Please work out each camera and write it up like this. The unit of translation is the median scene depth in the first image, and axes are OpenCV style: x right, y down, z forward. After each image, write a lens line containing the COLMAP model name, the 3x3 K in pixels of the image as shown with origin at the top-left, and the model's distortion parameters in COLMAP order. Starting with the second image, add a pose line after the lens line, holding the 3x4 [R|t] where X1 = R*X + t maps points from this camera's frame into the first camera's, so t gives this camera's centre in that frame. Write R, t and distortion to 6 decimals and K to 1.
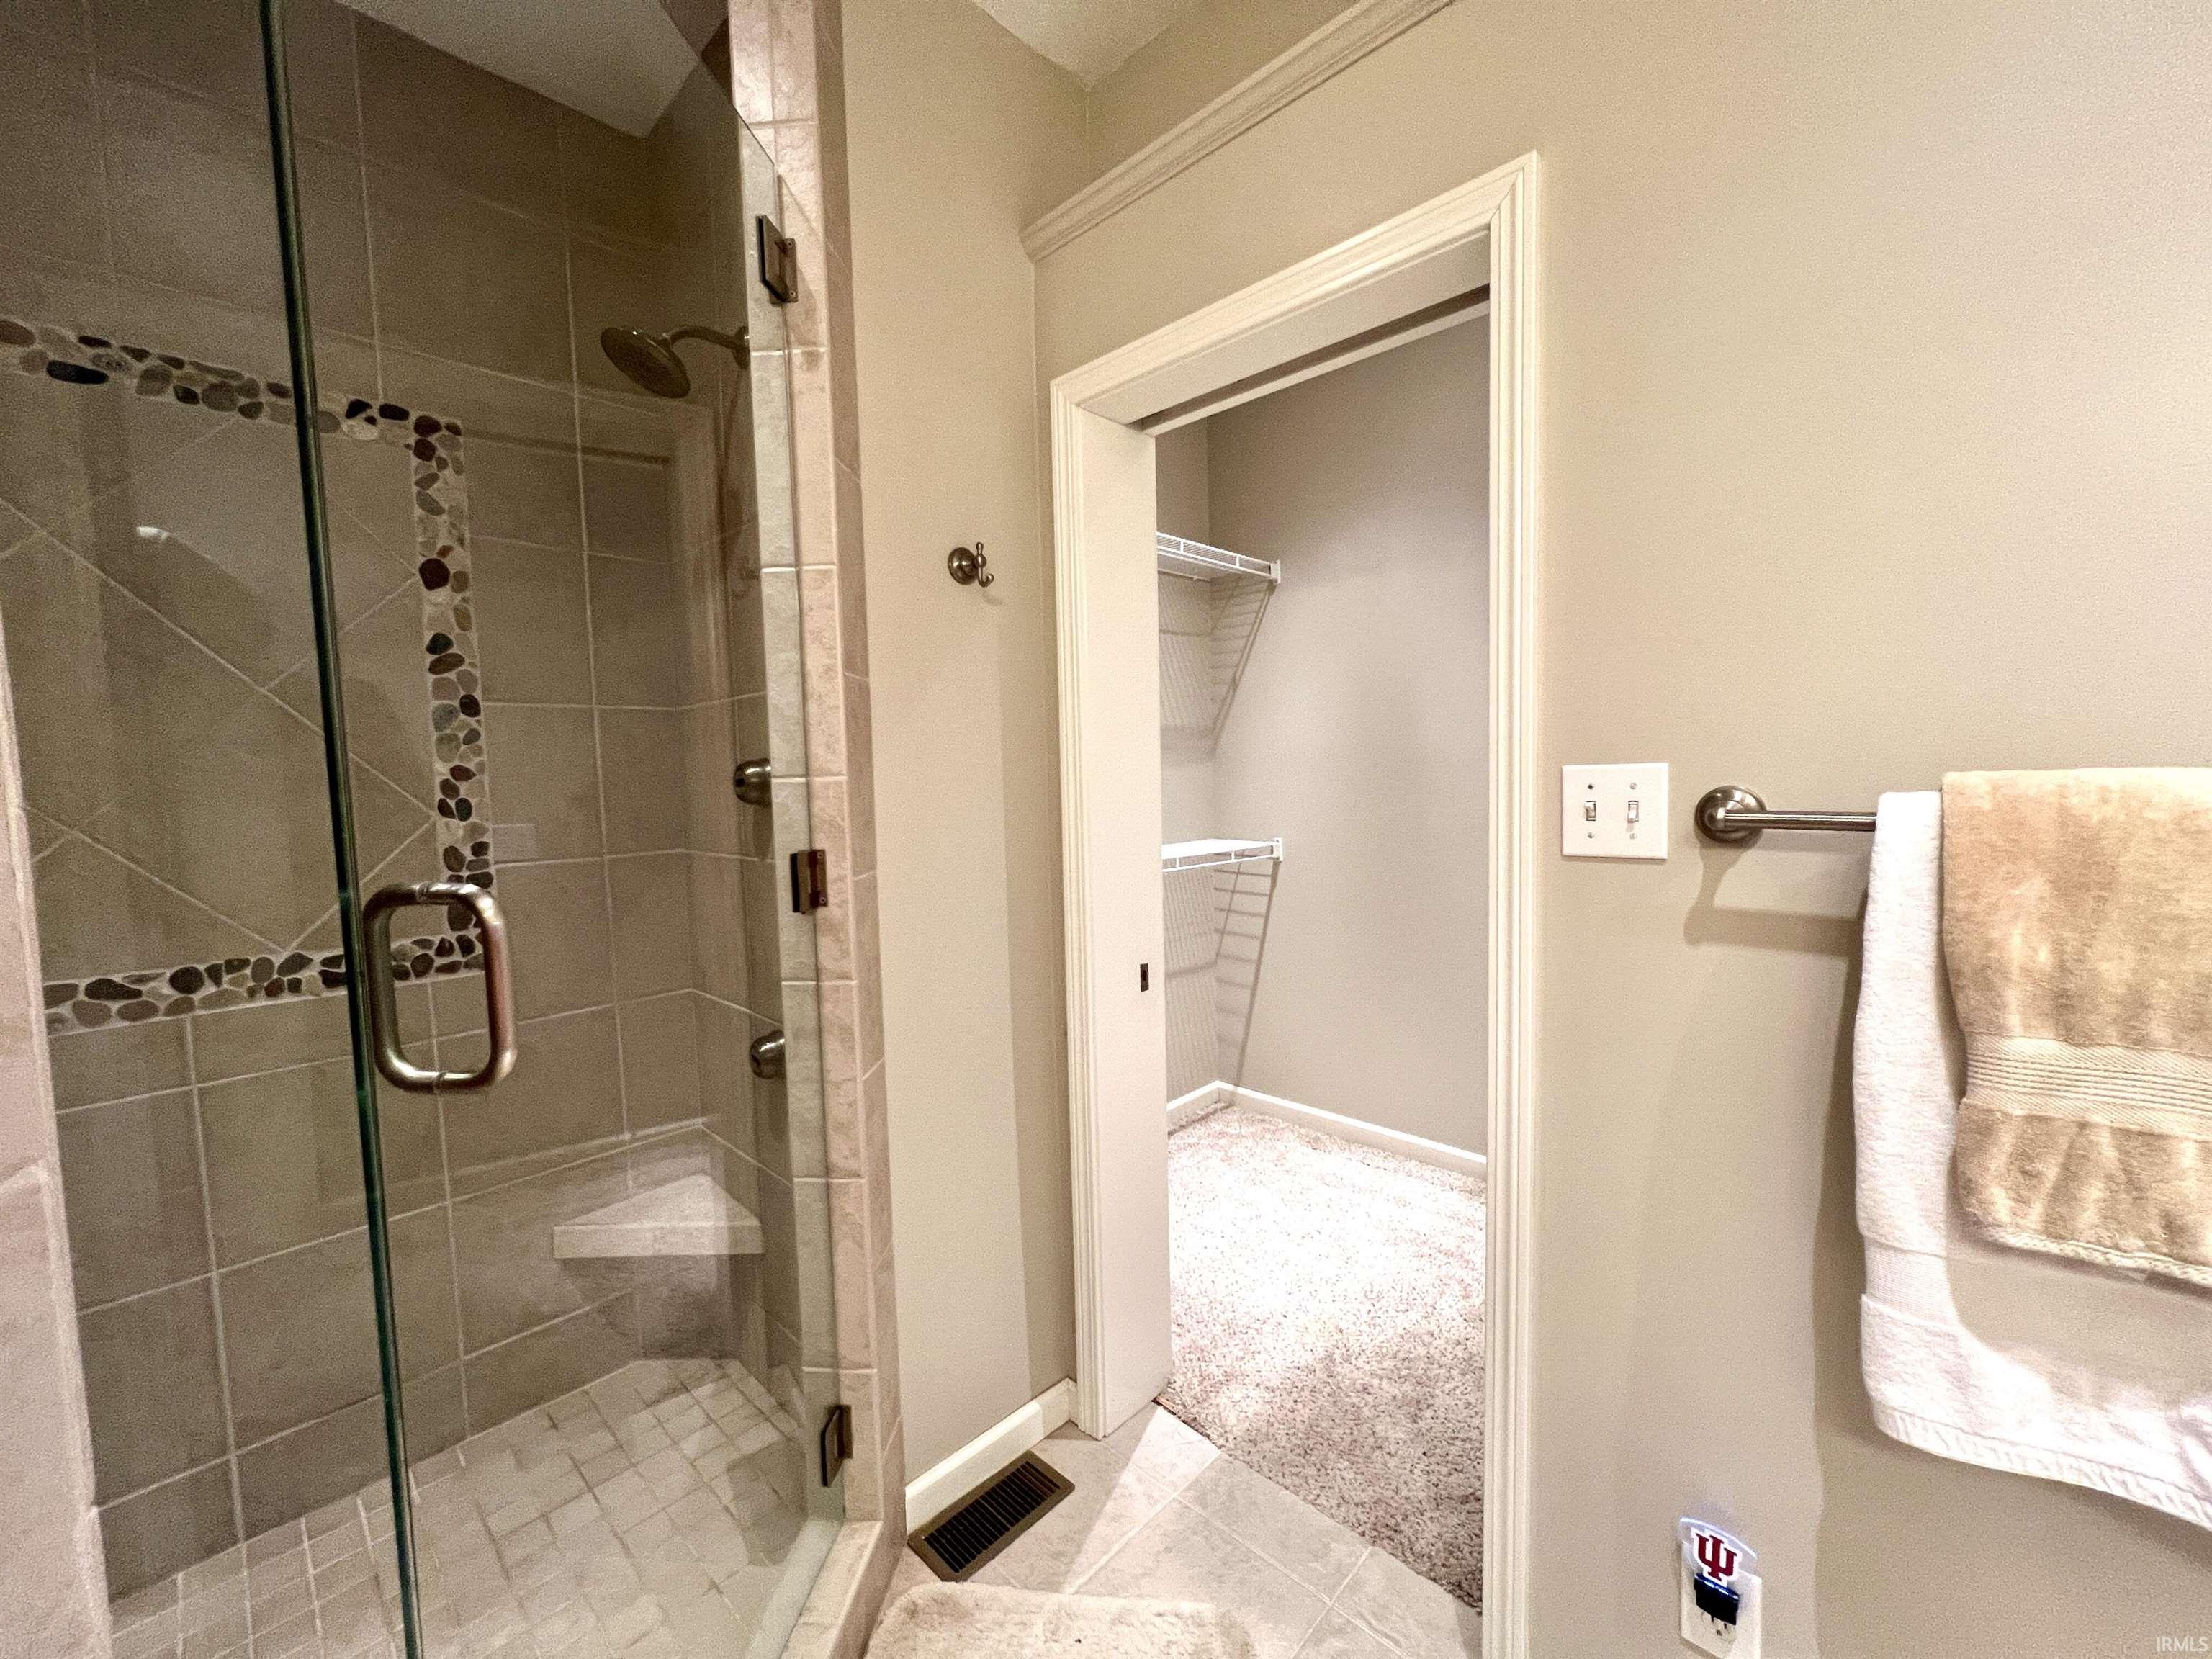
lens RADIAL K [[883.8, 0, 1099.2], [0, 883.8, 832.3], [0, 0, 1]] dist [-0.001476, 0.000568]
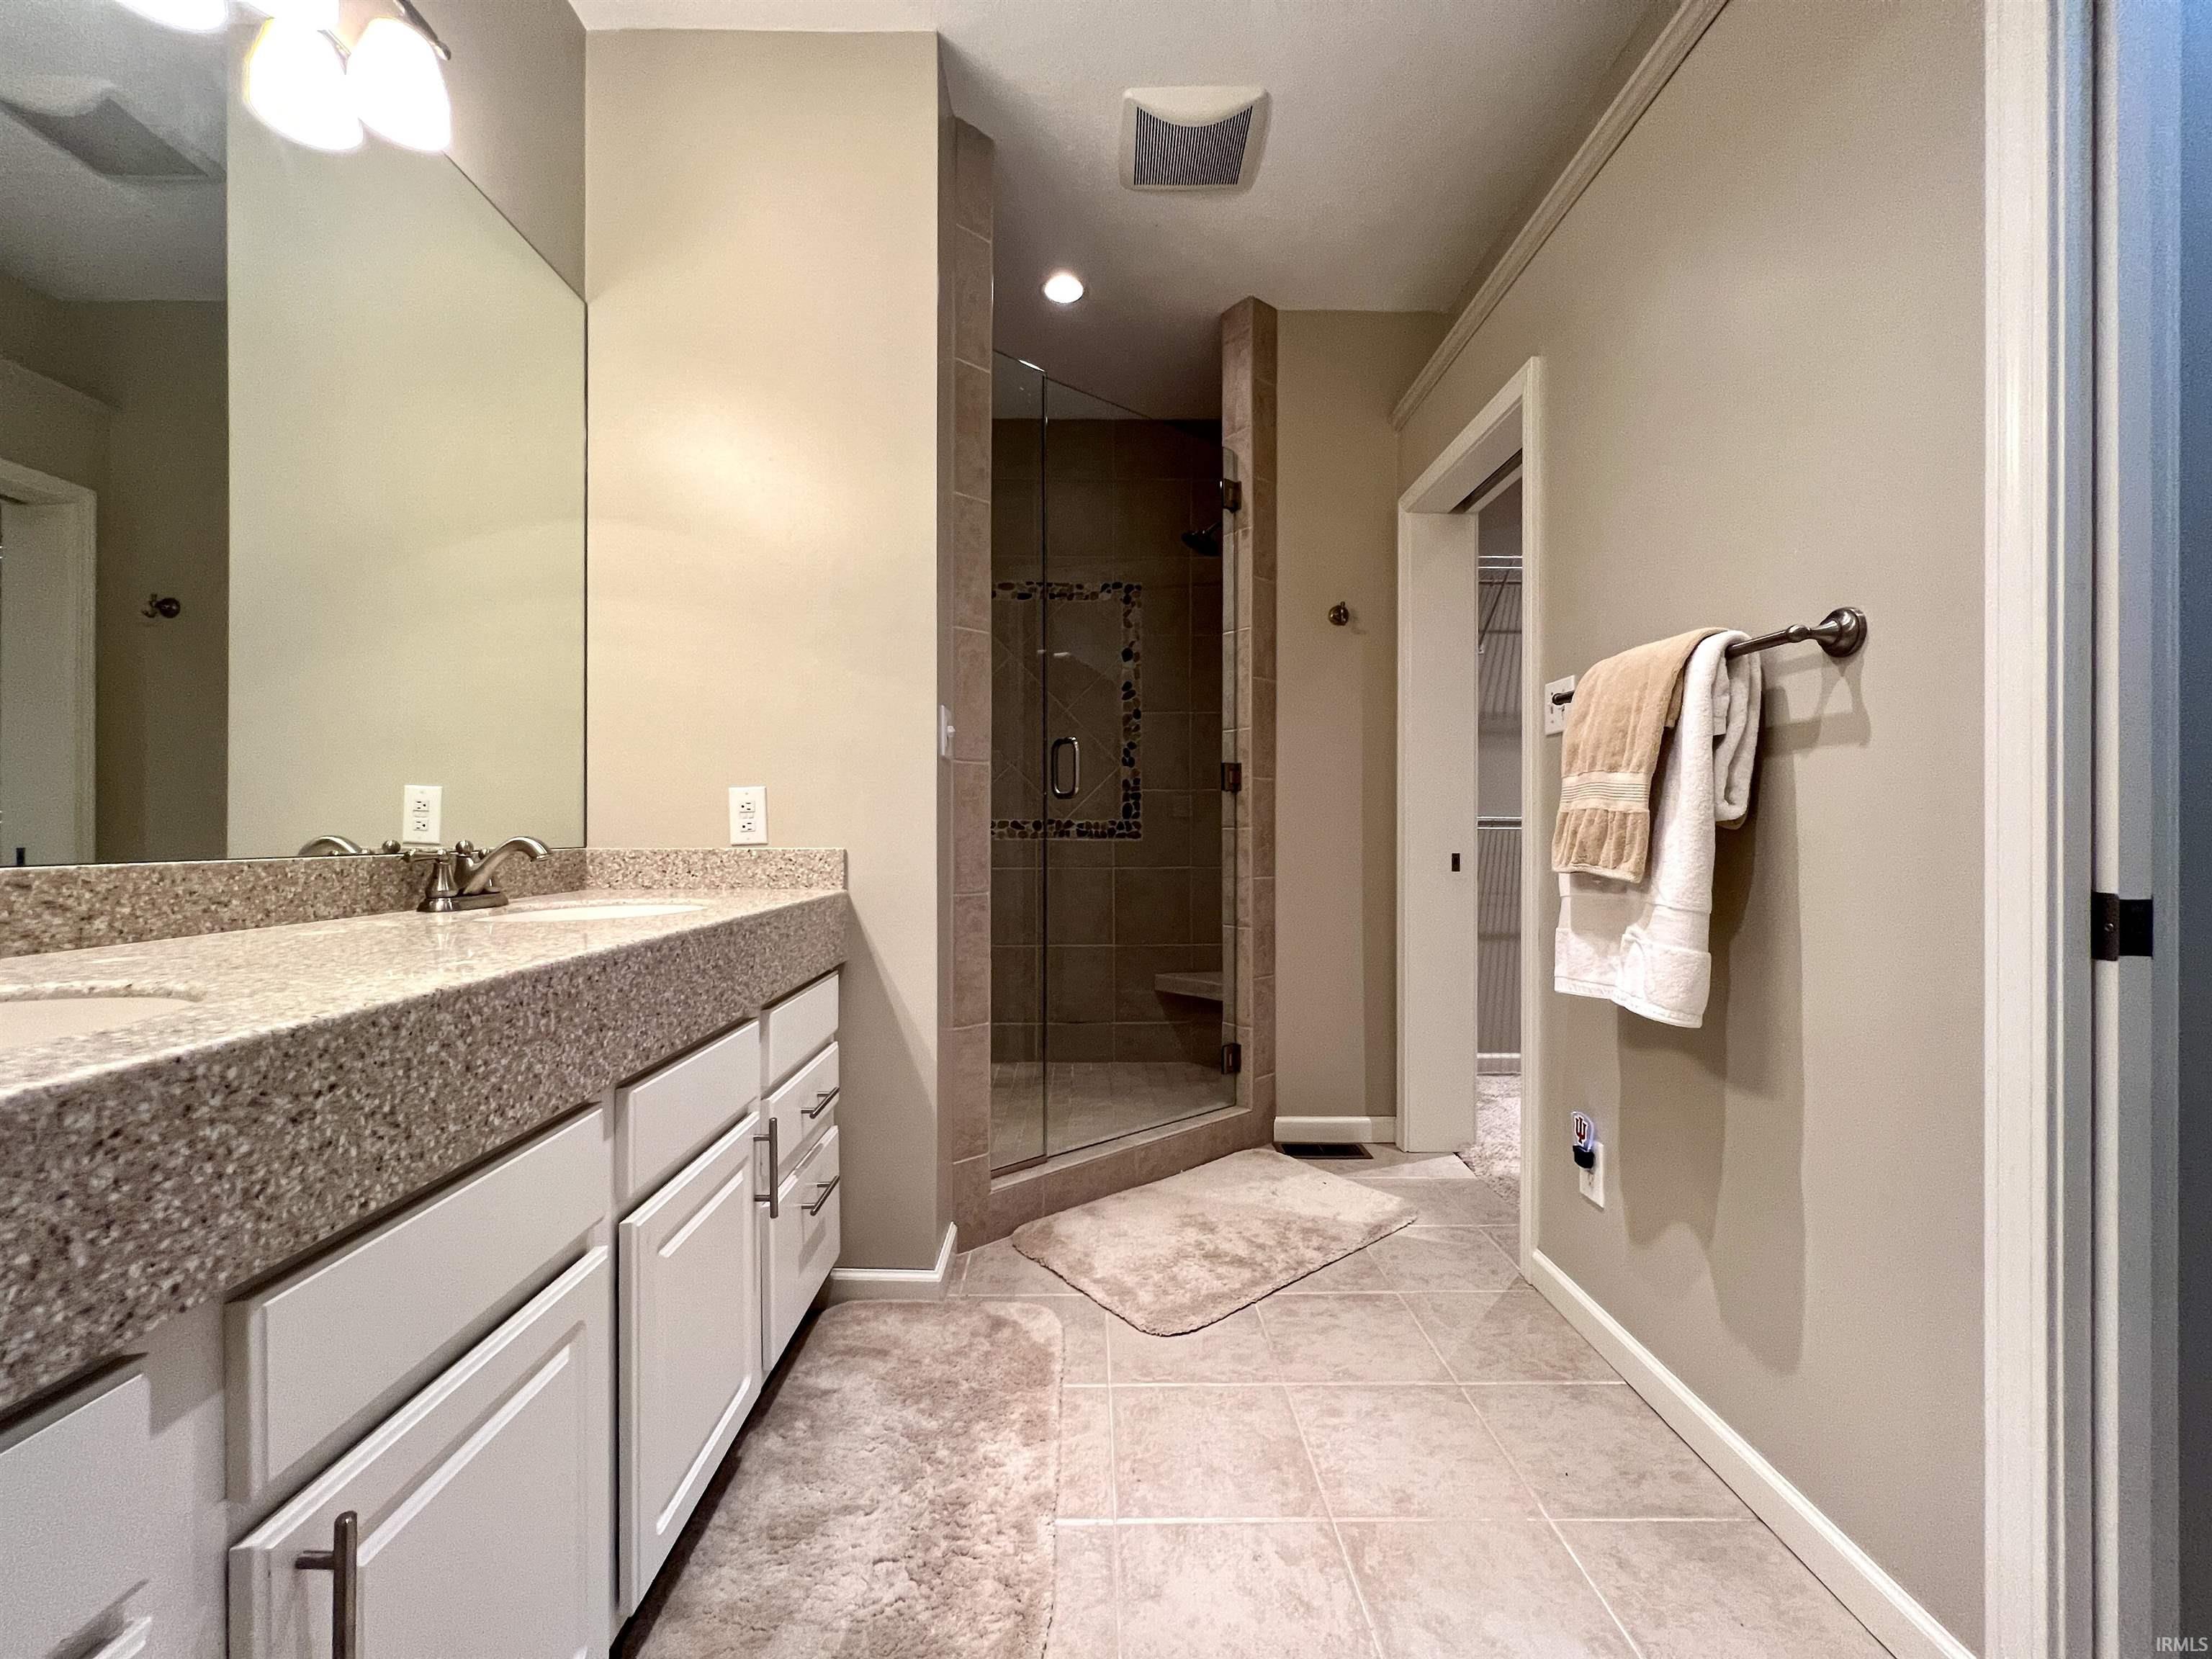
lens RADIAL K [[883.8, 0, 1099.2], [0, 883.8, 832.3], [0, 0, 1]] dist [-0.001476, 0.000568]
pose [[0.705129, 0.025266, -0.708629, 0.765564], [-0.069337, 0.997032, -0.033446, 0.226219], [0.705681, 0.072718, 0.704788, -0.565613]]
